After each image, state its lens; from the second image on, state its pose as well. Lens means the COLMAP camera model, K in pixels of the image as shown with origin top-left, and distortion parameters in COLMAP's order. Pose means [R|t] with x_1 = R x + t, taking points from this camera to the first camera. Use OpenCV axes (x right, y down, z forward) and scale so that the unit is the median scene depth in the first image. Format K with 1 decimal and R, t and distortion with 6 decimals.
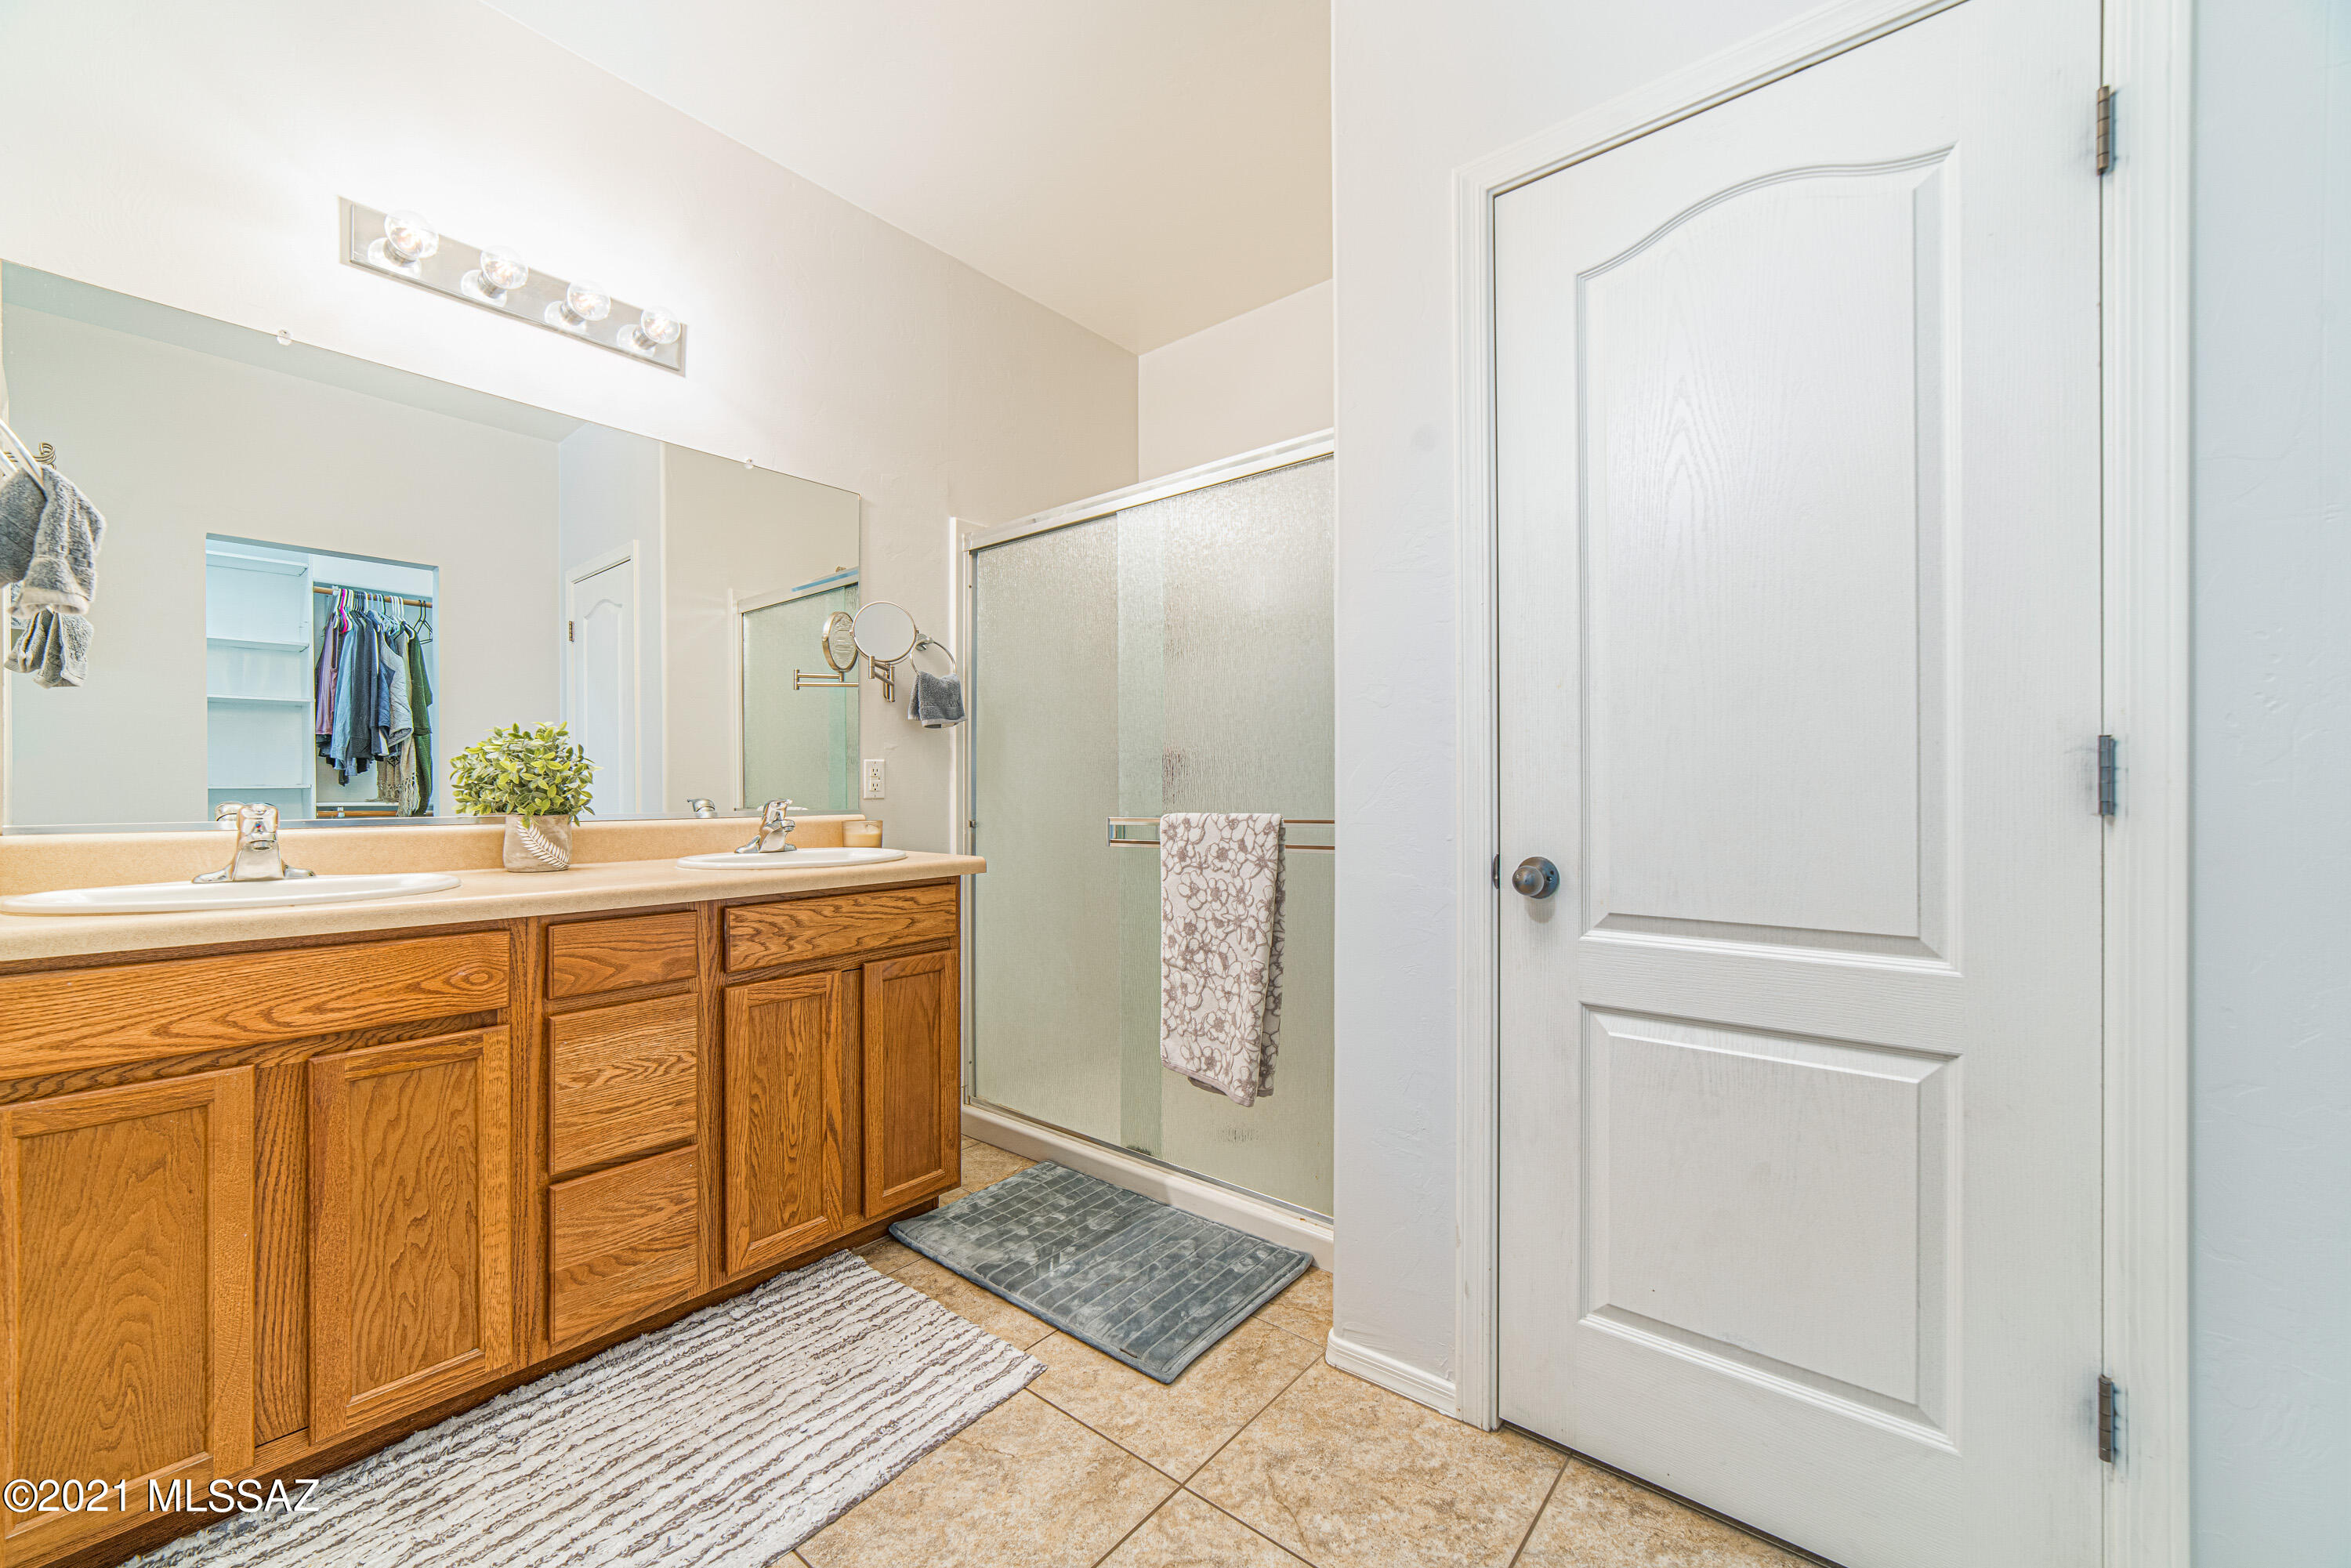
lens RADIAL K [[932.4, 0, 1160.7], [0, 932.4, 779.4], [0, 0, 1]] dist [-0.016740, 0.006413]
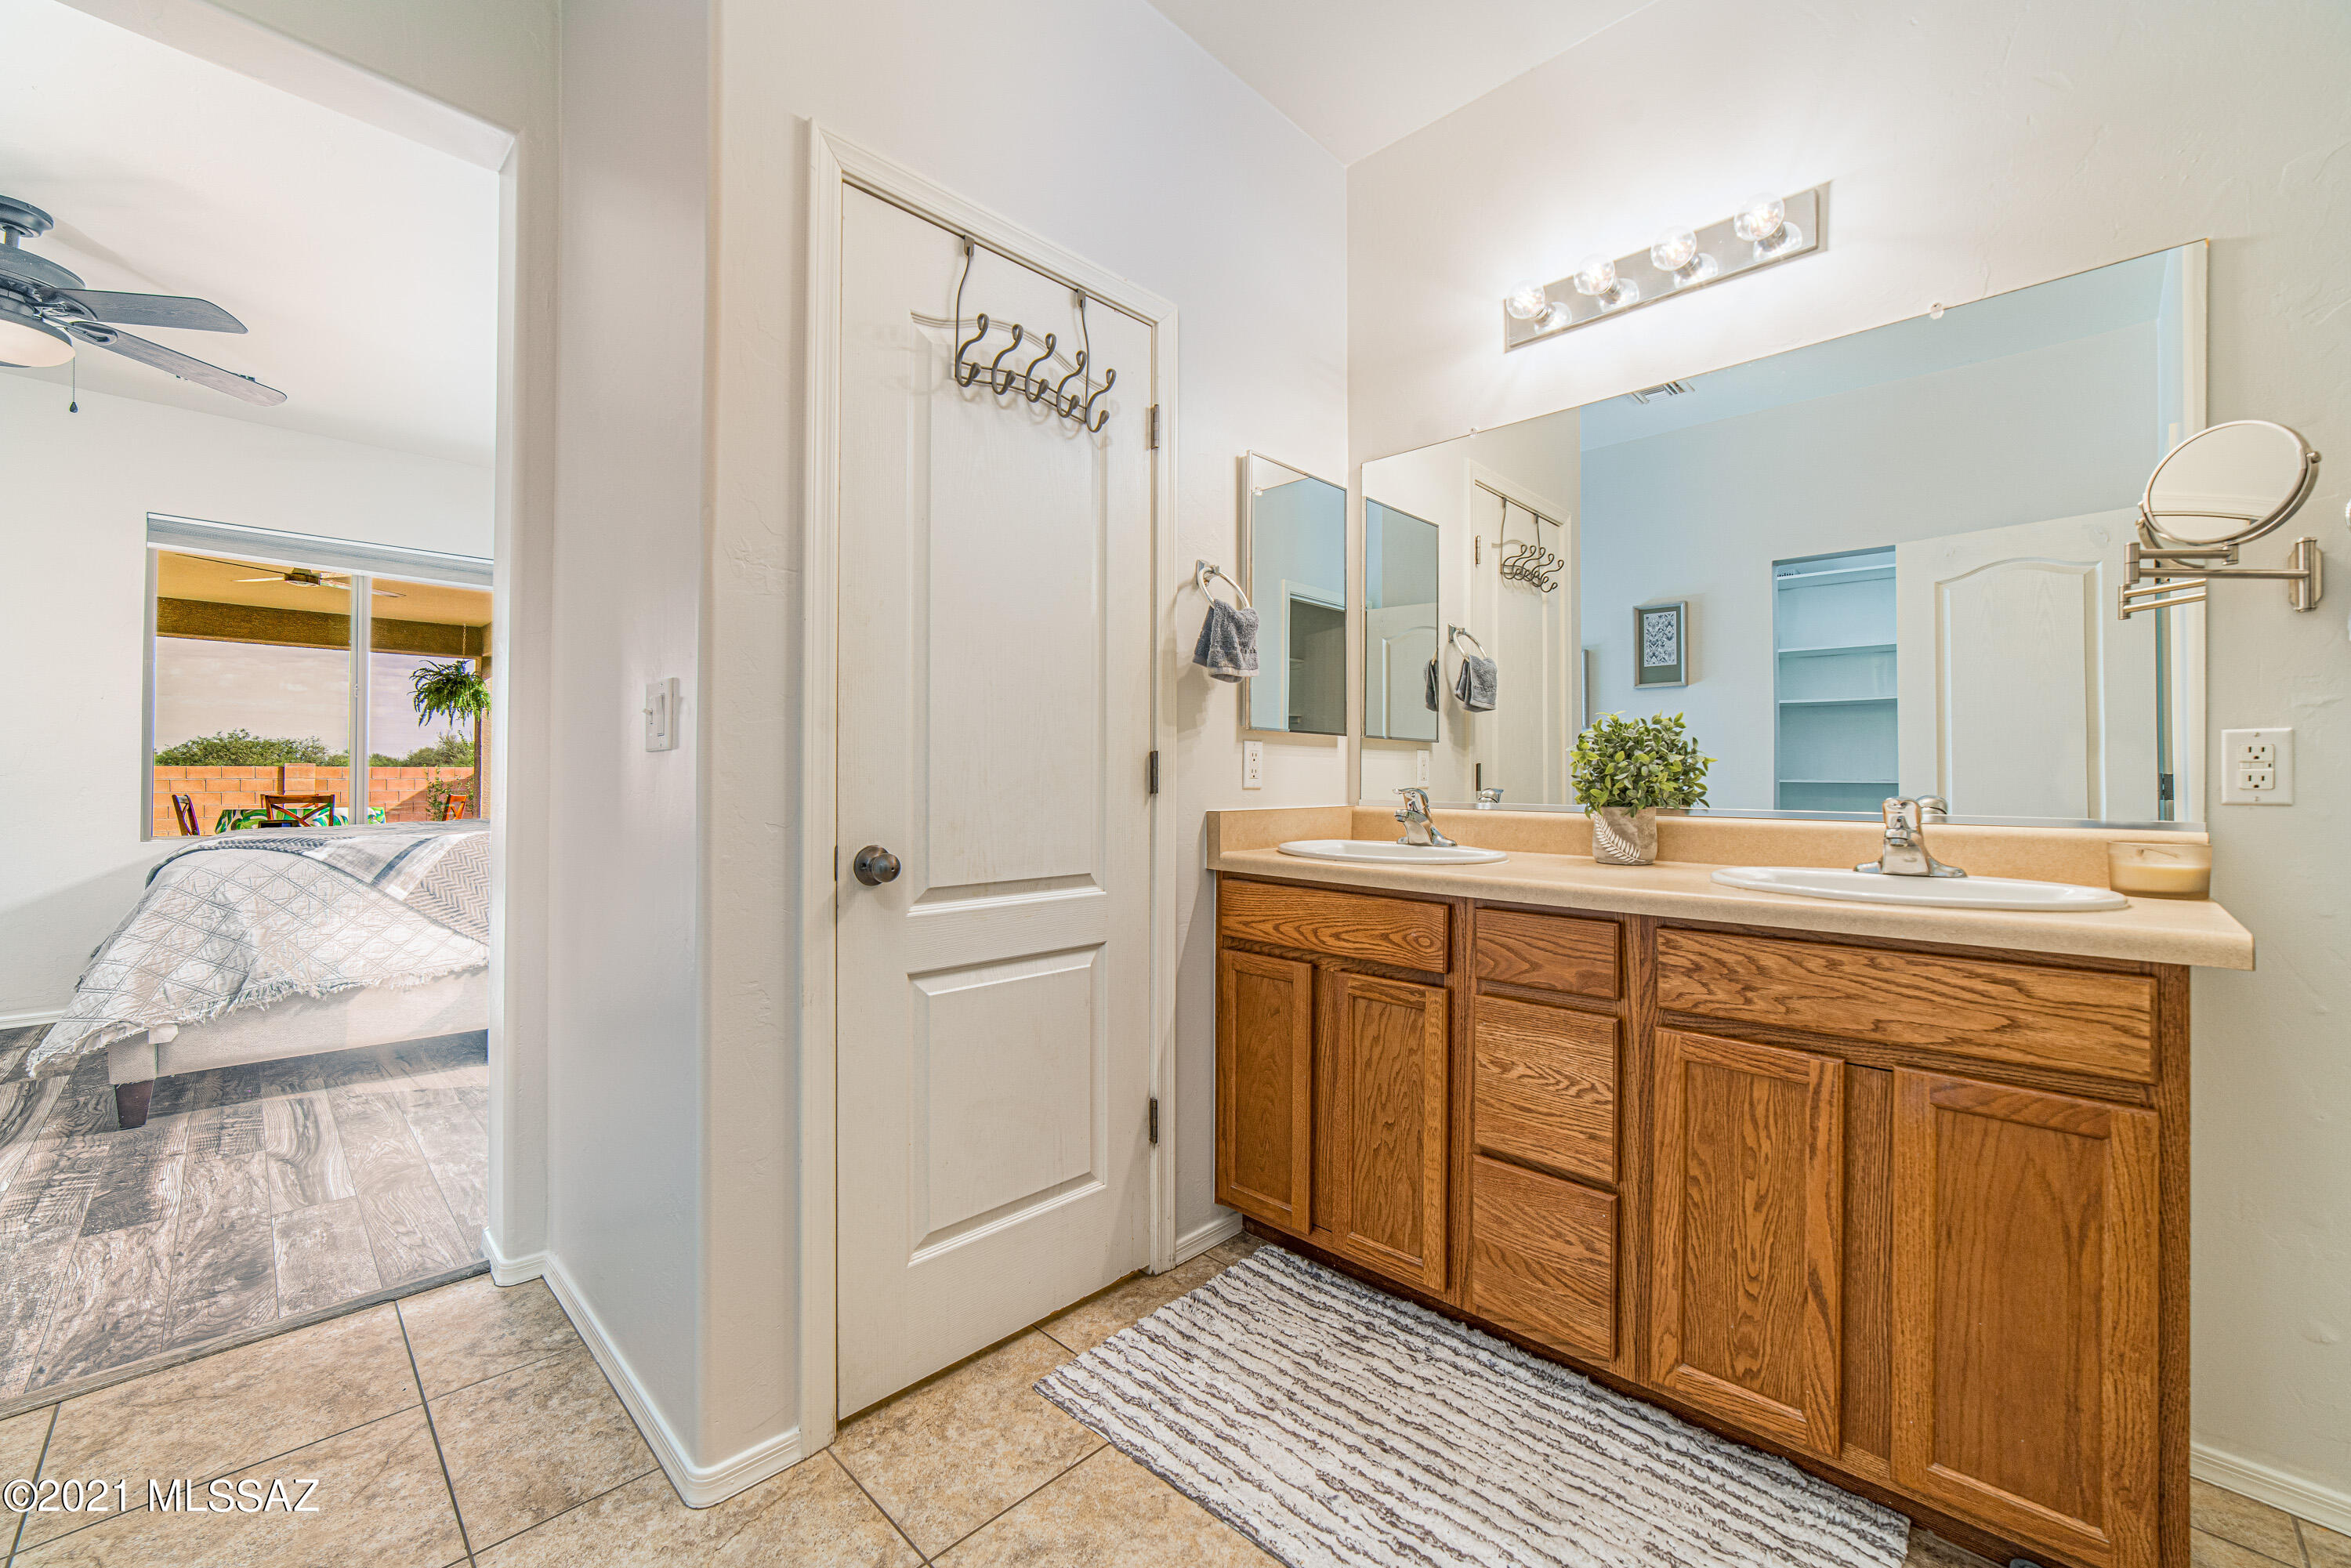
lens RADIAL K [[932.4, 0, 1154.5], [0, 932.4, 780.8], [0, 0, 1]] dist [-0.016740, 0.006413]
pose [[-0.084938, 0.001481, -0.996385, 0.393127], [-0.001530, 0.999998, 0.001617, 0.010916], [0.996385, 0.001662, -0.084935, 0.665183]]
